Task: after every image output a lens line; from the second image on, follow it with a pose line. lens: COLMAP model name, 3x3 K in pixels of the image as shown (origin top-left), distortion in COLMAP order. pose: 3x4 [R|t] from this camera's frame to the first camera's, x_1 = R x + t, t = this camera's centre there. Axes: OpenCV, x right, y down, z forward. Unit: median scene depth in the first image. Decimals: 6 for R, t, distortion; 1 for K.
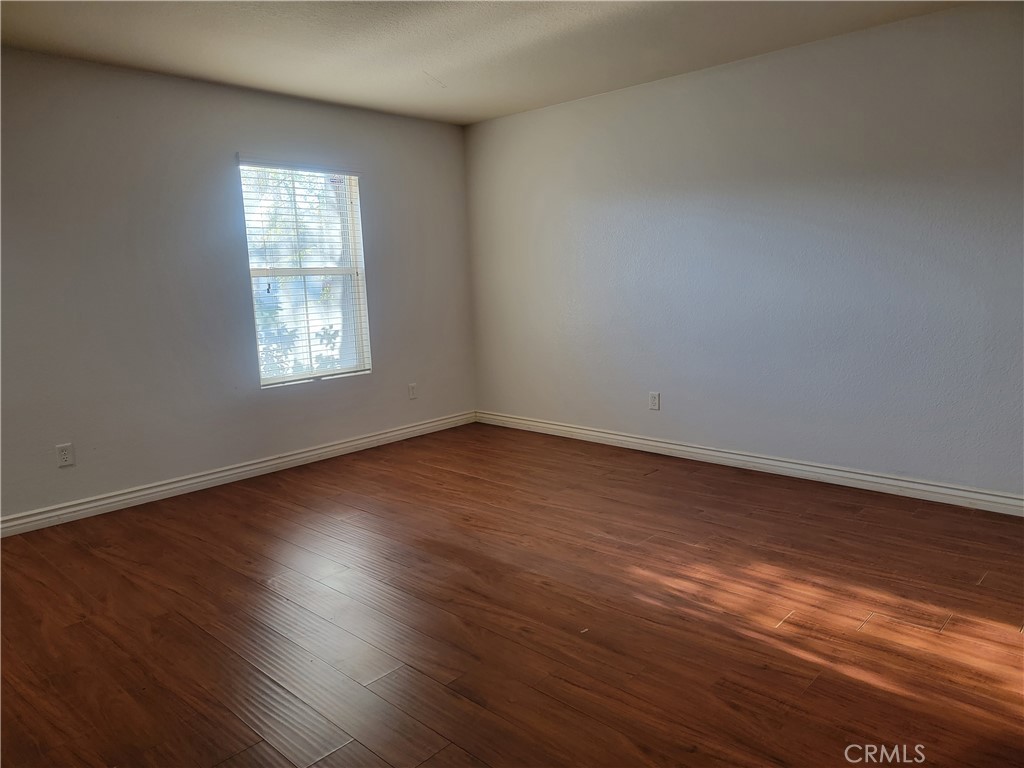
lens RADIAL K [[708.0, 0, 514.3], [0, 708.0, 385.5], [0, 0, 1]] dist [0.091335, -0.073788]
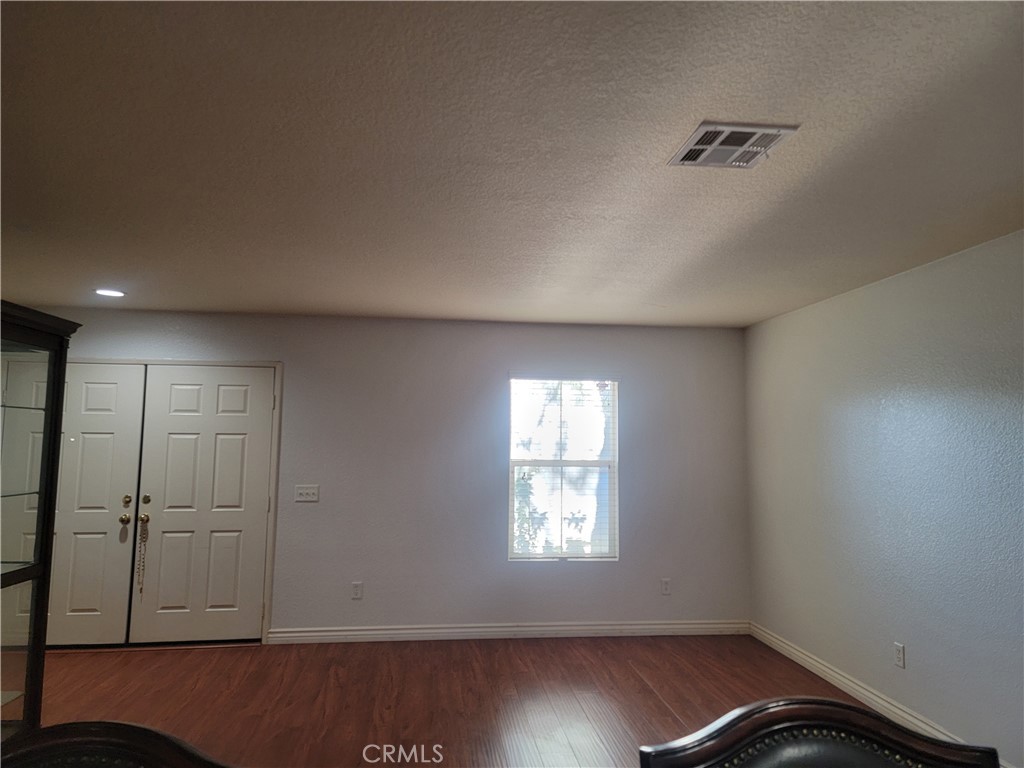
lens RADIAL K [[708.0, 0, 514.3], [0, 708.0, 385.5], [0, 0, 1]] dist [0.091335, -0.073788]
pose [[0.766384, -0.007914, -0.642334, 0.387031], [-0.140301, 0.973721, -0.179394, -0.064426], [0.626874, 0.227605, 0.745134, 0.064738]]
